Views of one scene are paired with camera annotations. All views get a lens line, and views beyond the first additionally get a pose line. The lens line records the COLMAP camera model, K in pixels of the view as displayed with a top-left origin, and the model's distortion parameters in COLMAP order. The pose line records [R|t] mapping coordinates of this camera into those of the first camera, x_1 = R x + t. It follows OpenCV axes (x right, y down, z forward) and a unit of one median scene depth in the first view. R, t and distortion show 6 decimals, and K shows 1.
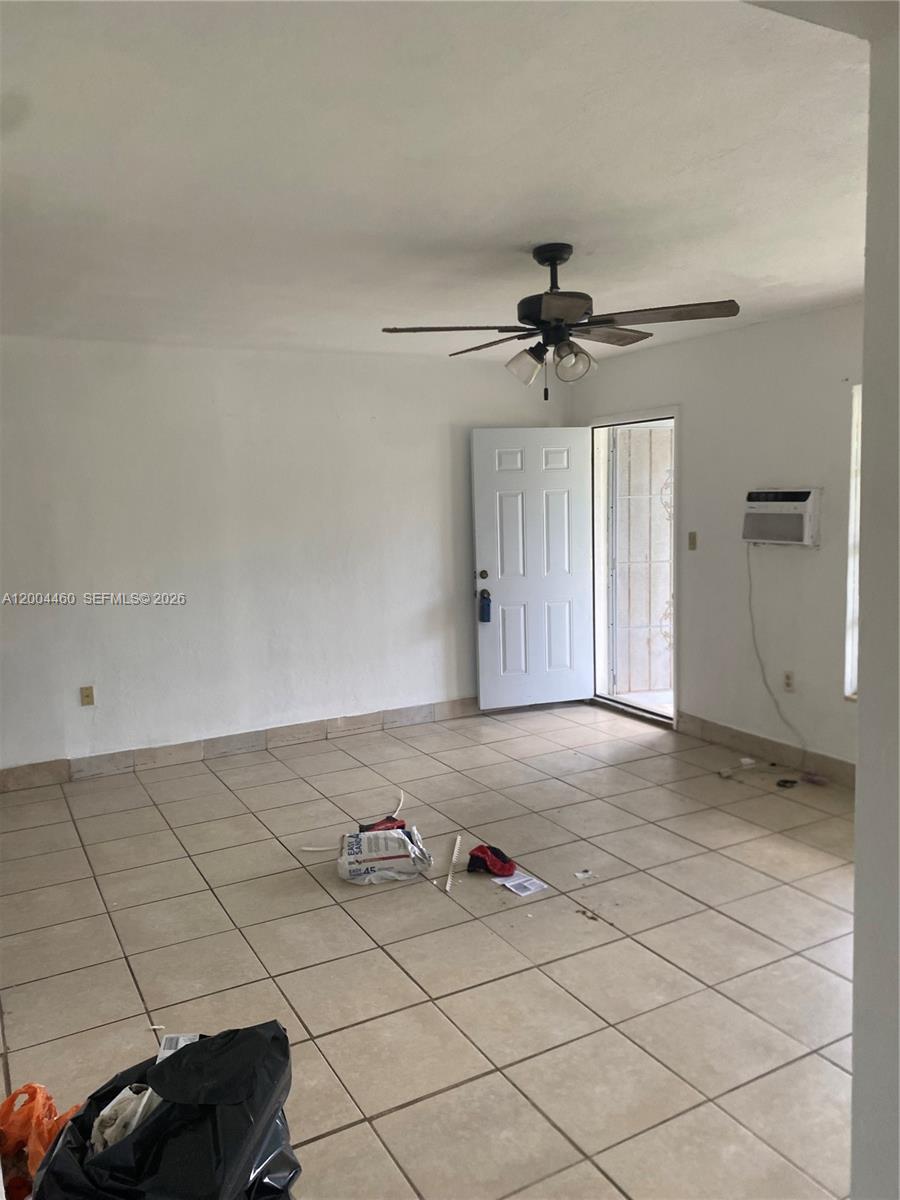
lens RADIAL K [[905.2, 0, 449.1], [0, 905.2, 606.6], [0, 0, 1]] dist [0.055401, -0.089842]
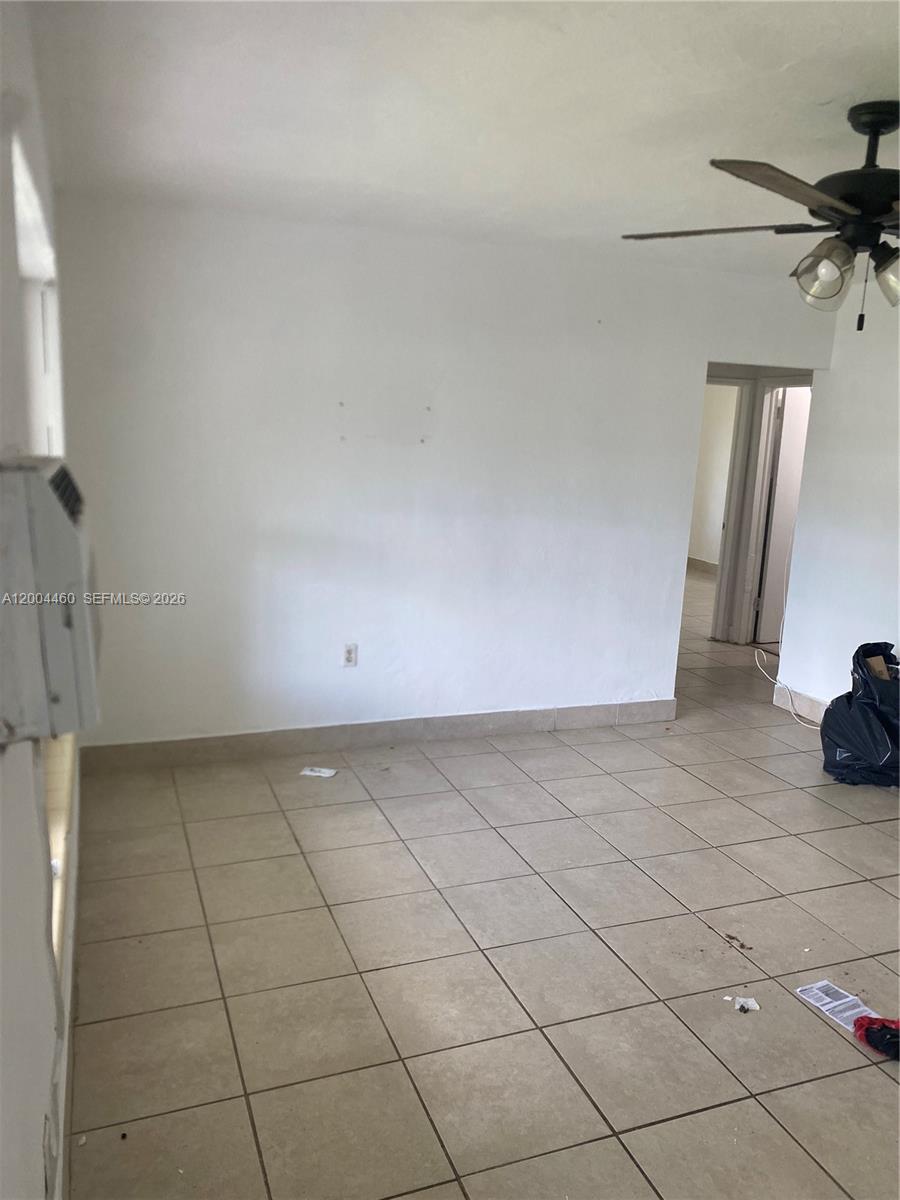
lens RADIAL K [[905.2, 0, 449.1], [0, 905.2, 606.6], [0, 0, 1]] dist [0.055401, -0.089842]
pose [[-0.991585, -0.037967, 0.123761, 0.331487], [0.003197, 0.948552, 0.316605, -0.244741], [-0.129415, 0.314337, -0.940449, 1.763416]]
